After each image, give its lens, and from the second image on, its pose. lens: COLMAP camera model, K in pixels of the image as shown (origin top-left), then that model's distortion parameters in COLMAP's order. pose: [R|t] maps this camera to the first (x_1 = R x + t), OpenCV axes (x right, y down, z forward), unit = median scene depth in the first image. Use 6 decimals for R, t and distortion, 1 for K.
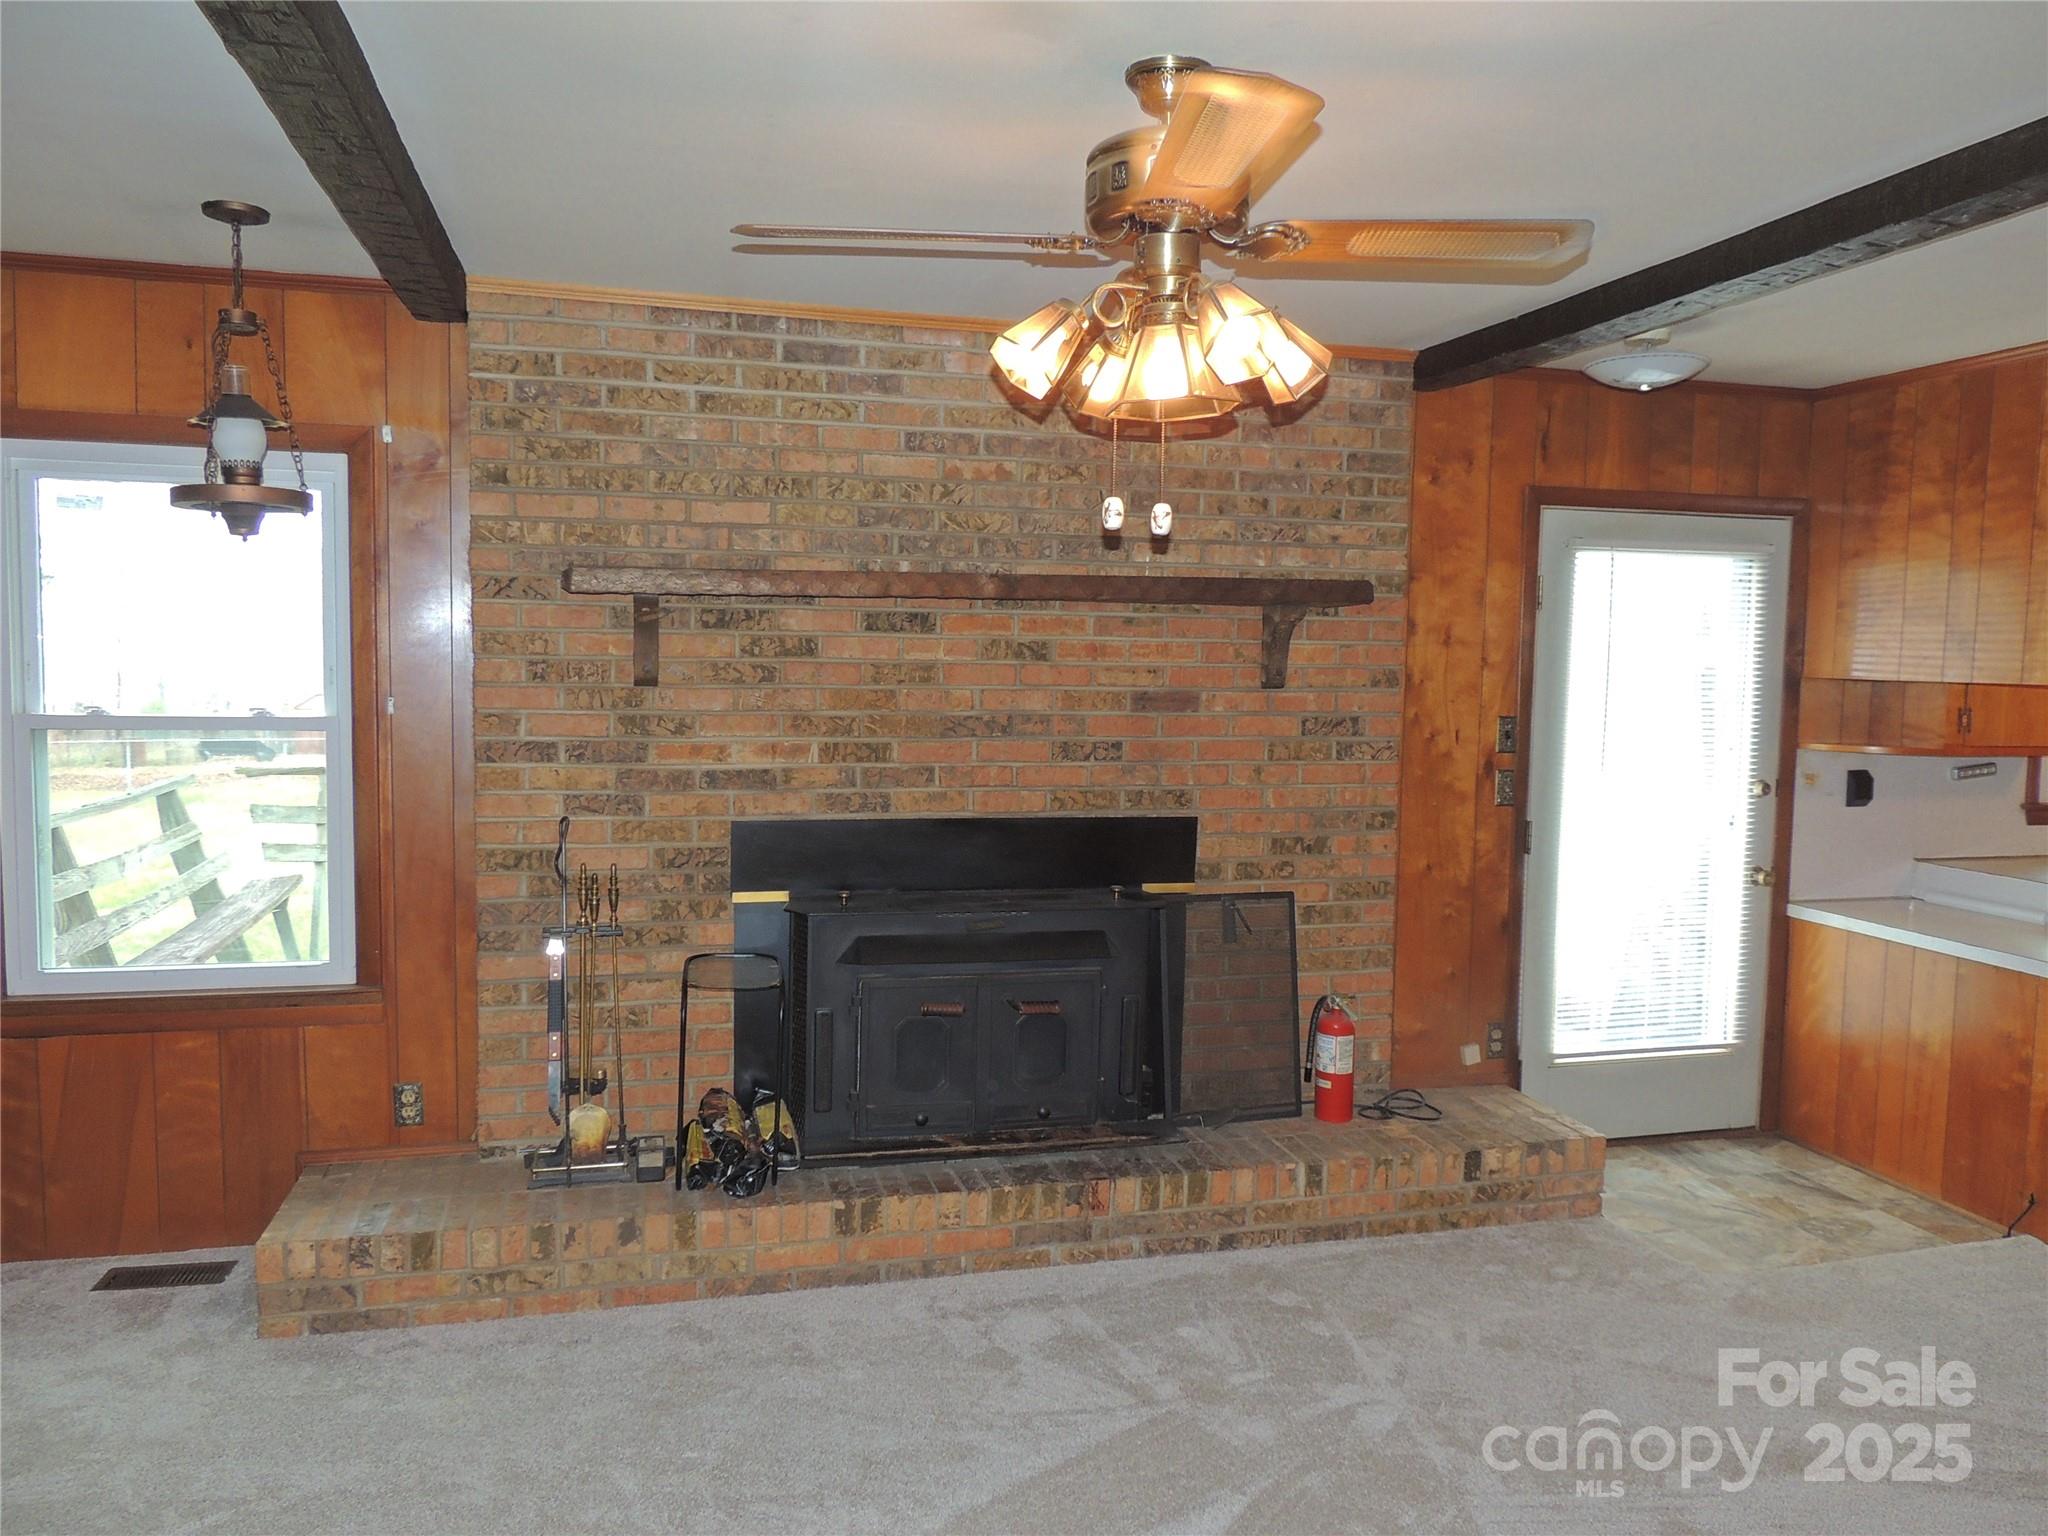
lens RADIAL K [[1491.4, 0, 1024.0], [0, 1491.4, 768.0], [0, 0, 1]] dist [-0.009022, -0.001671]
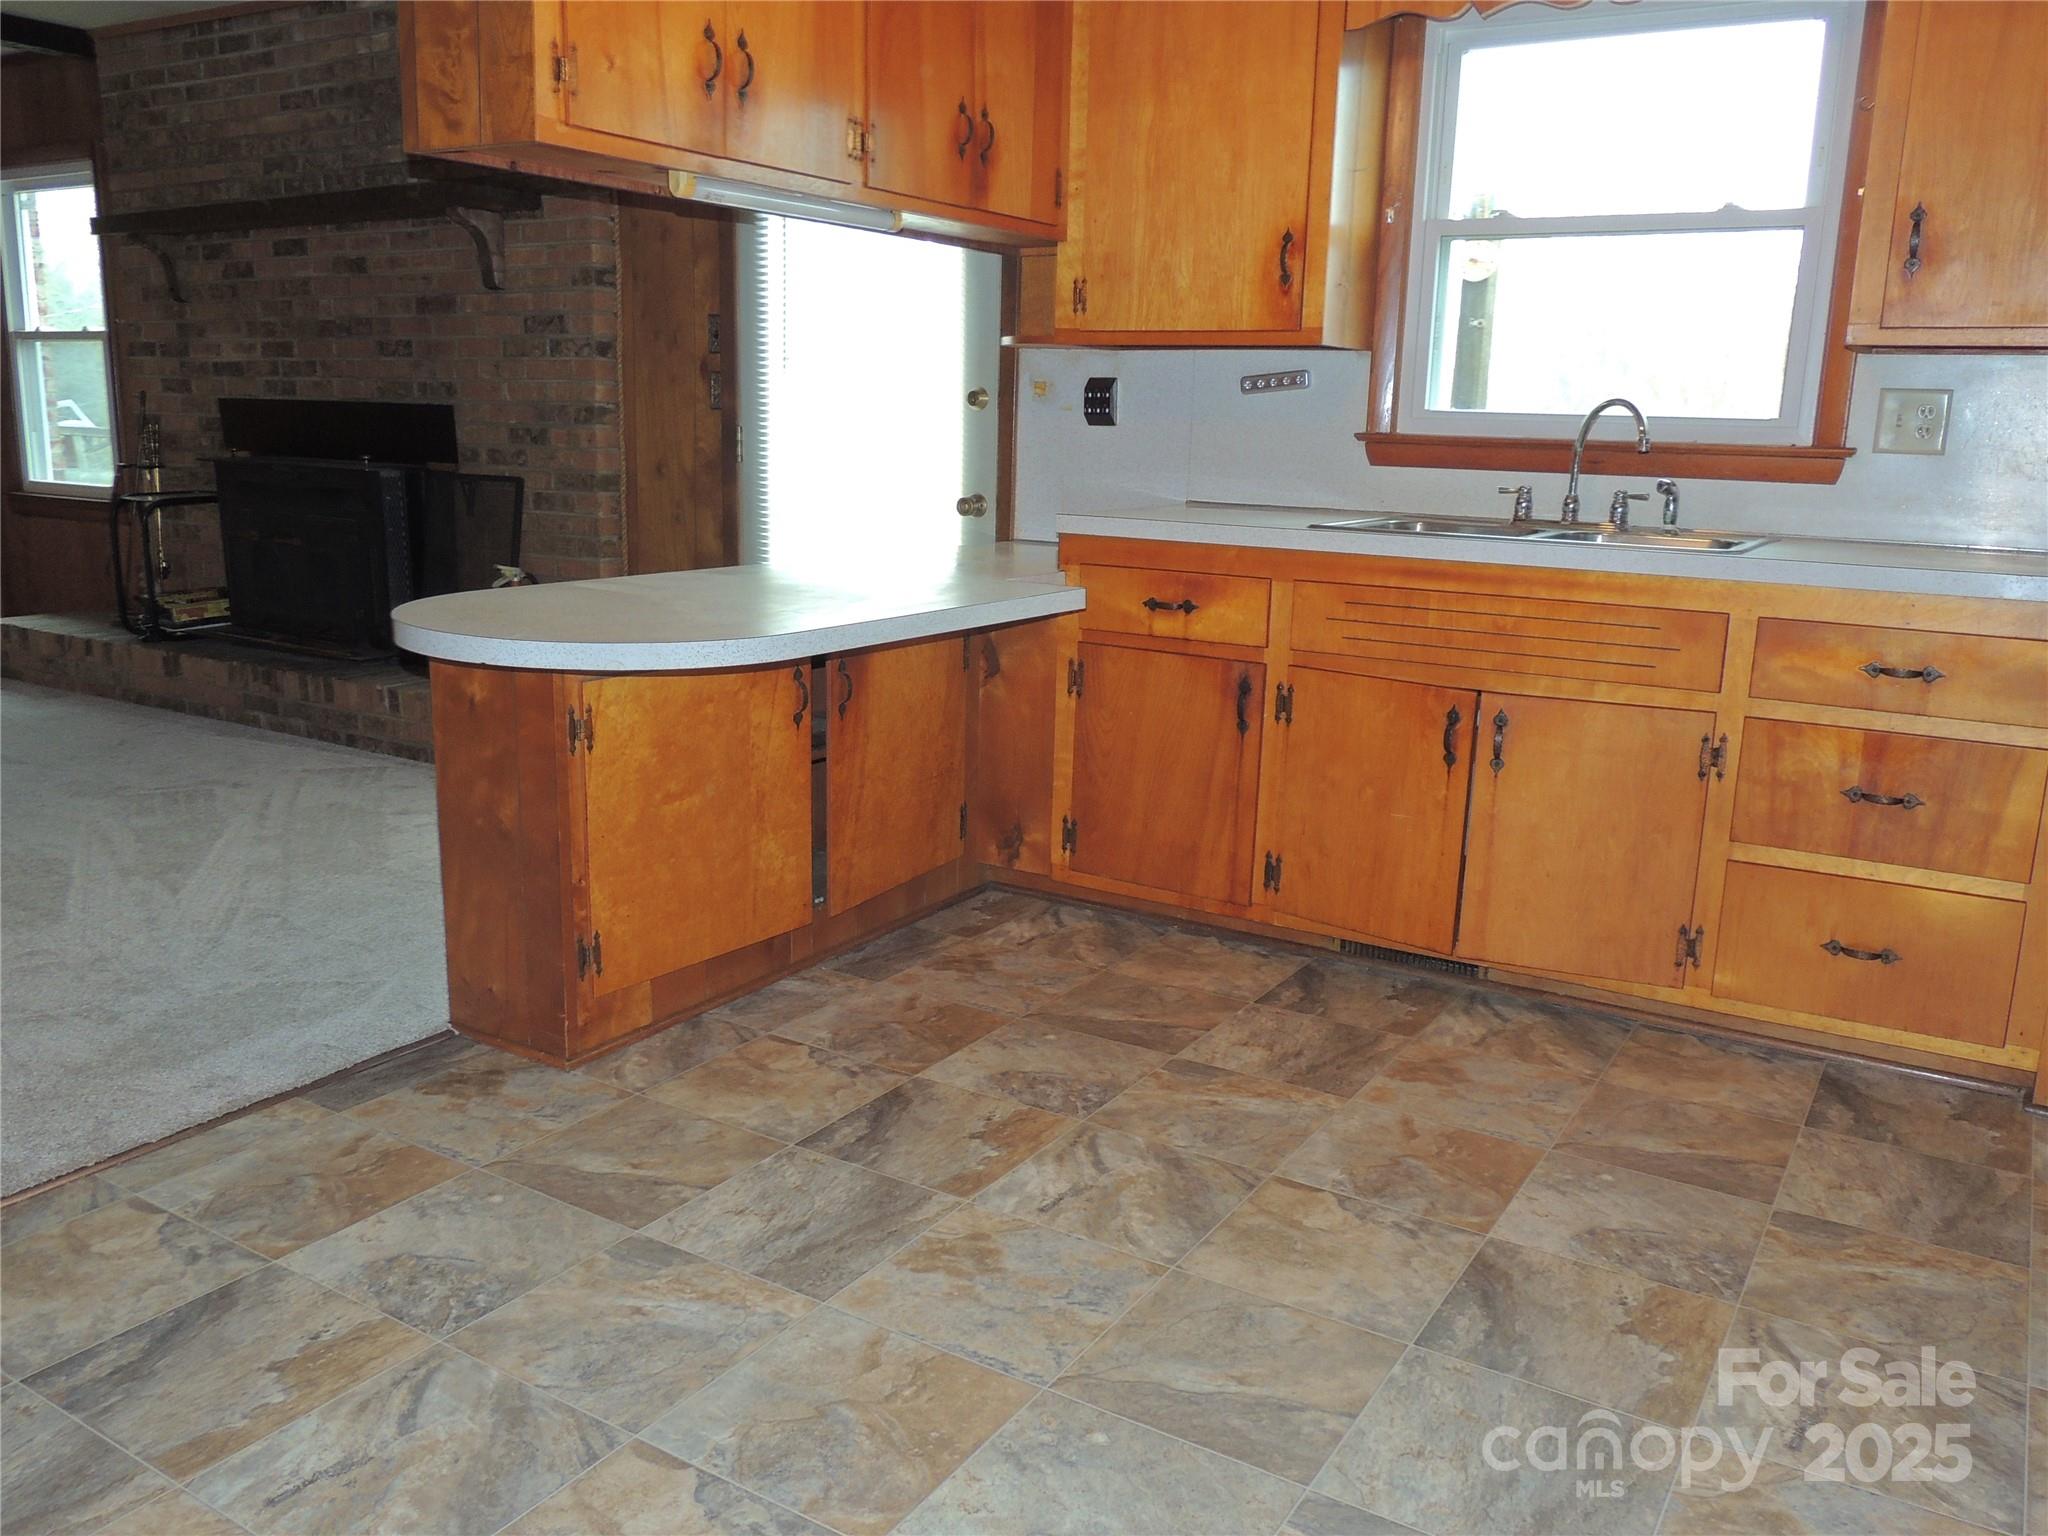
lens RADIAL K [[1623.2, 0, 1024.0], [0, 1623.2, 768.0], [0, 0, 1]] dist [-0.013113, 0.002760]
pose [[0.684555, 0.155865, -0.712103, 1.415235], [-0.066666, 0.986166, 0.151766, 0.093442], [0.725906, -0.056419, 0.685476, 0.455989]]
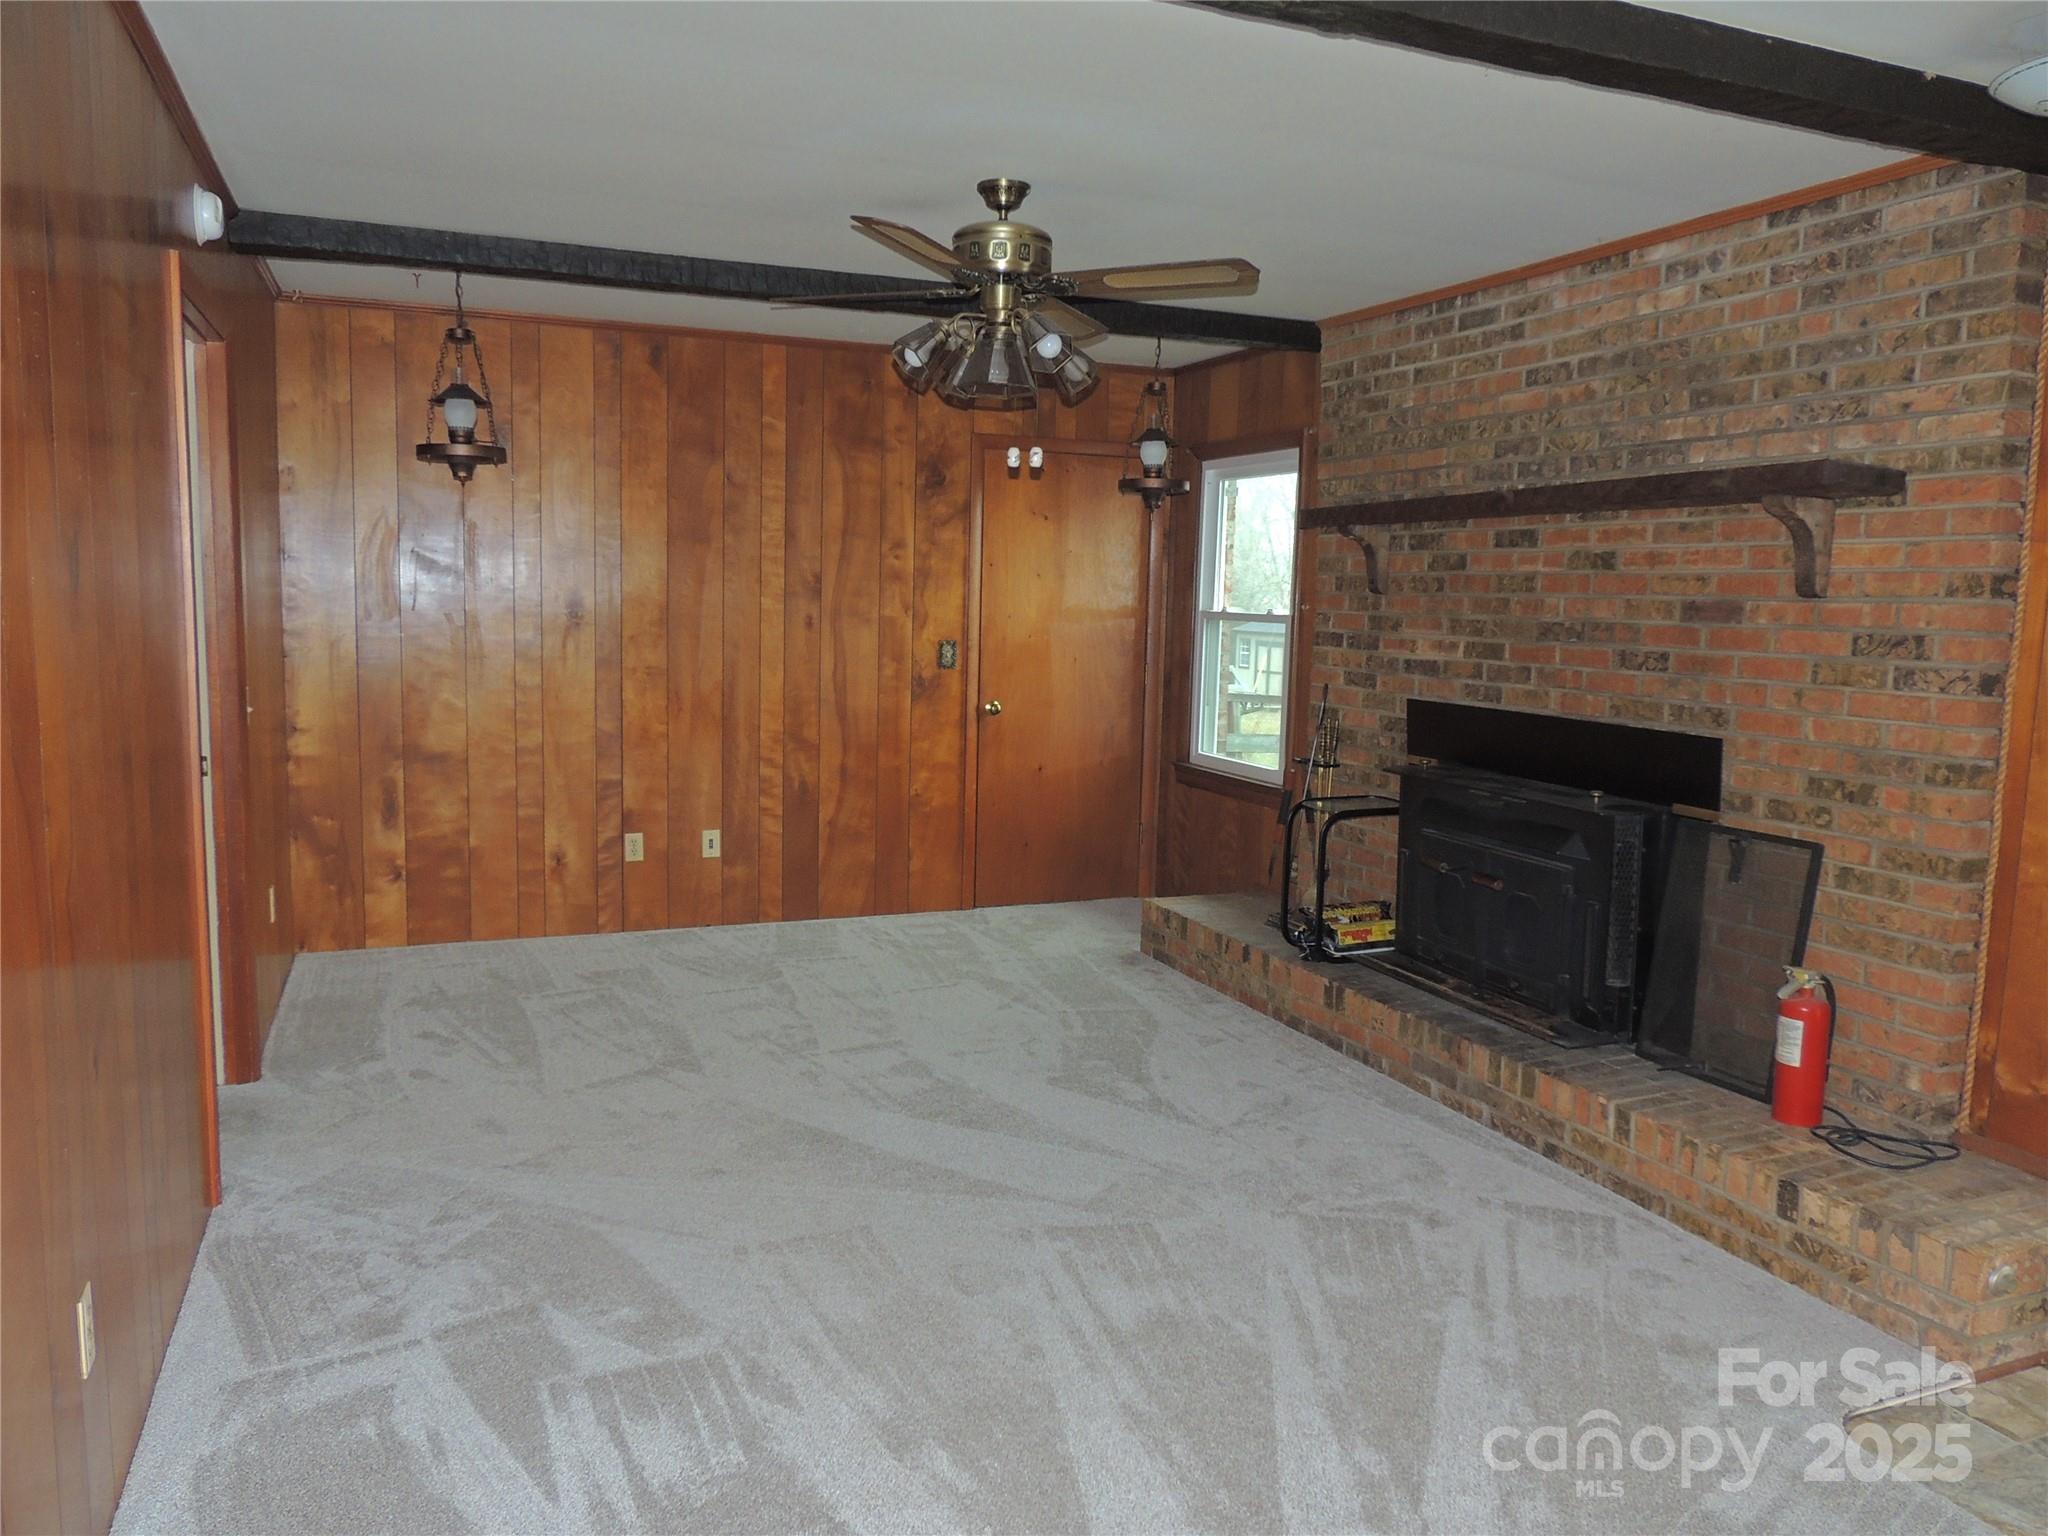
lens RADIAL K [[1469.6, 0, 1024.0], [0, 1469.6, 768.0], [0, 0, 1]] dist [-0.012837, -0.004551]
pose [[0.132818, 0.104784, -0.985586, 0.973961], [-0.095915, 0.991088, 0.092443, 0.008815], [0.986489, 0.082254, 0.141685, 0.471247]]
